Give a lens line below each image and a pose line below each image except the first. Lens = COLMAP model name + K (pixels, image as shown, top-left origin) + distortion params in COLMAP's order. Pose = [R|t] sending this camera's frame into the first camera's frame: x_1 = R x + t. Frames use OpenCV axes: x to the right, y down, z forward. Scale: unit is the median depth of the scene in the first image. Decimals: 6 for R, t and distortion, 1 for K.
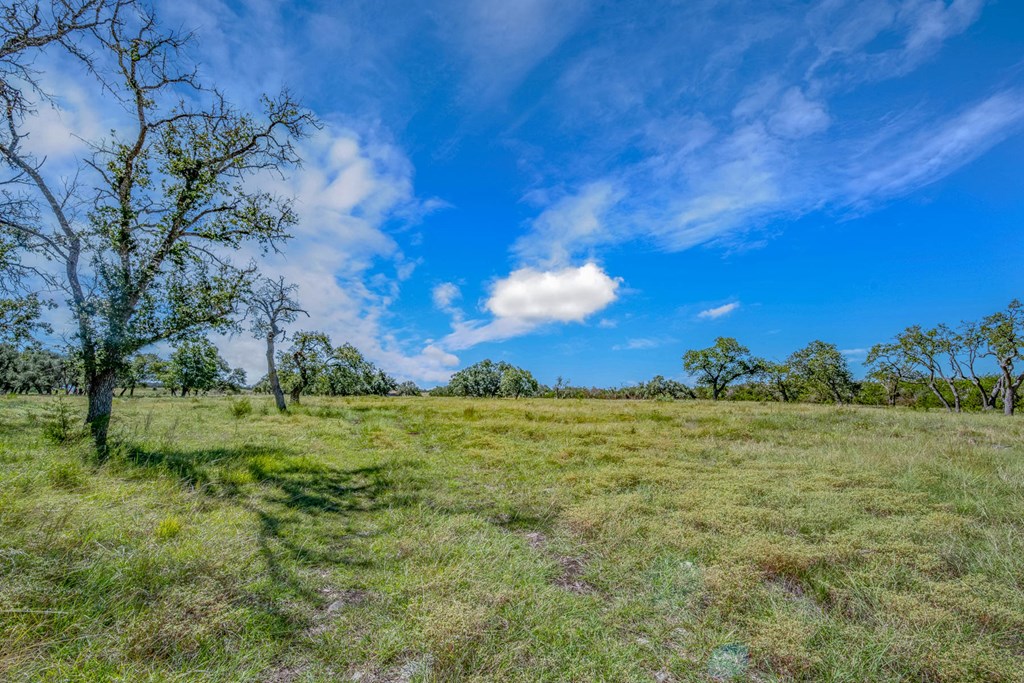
lens RADIAL K [[457.8, 0, 512.0], [0, 457.8, 341.5], [0, 0, 1]] dist [-0.000958, -0.000436]
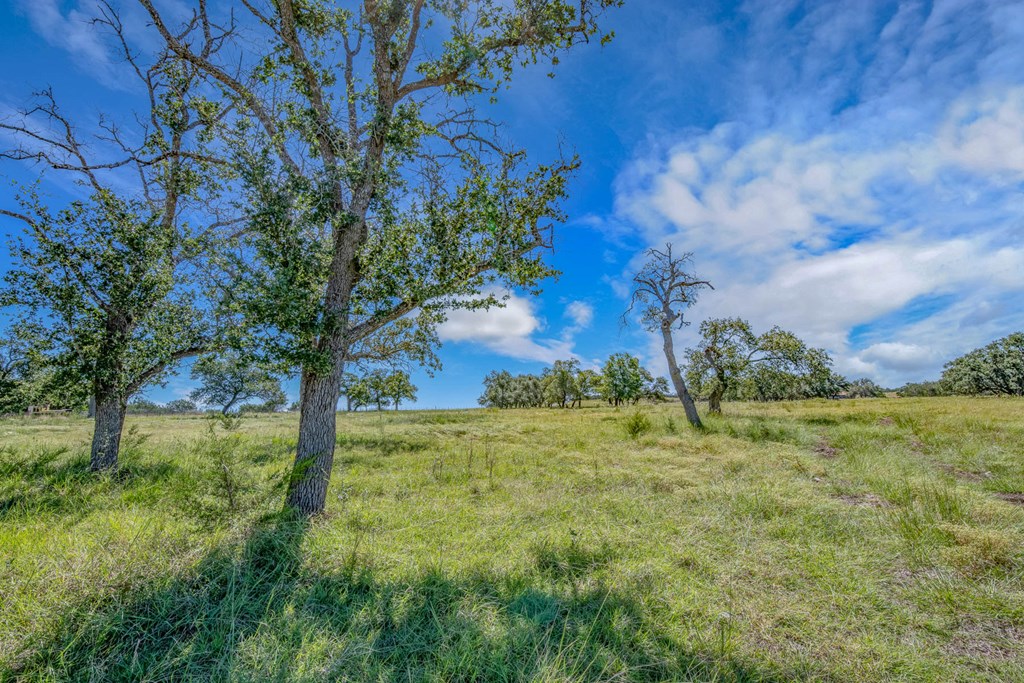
lens RADIAL K [[457.8, 0, 512.0], [0, 457.8, 341.5], [0, 0, 1]] dist [-0.000958, -0.000436]
pose [[0.646558, -0.131612, -0.751426, -0.144596], [0.122089, 0.990161, -0.068376, 0.037558], [0.753032, -0.047532, 0.656265, 0.347114]]
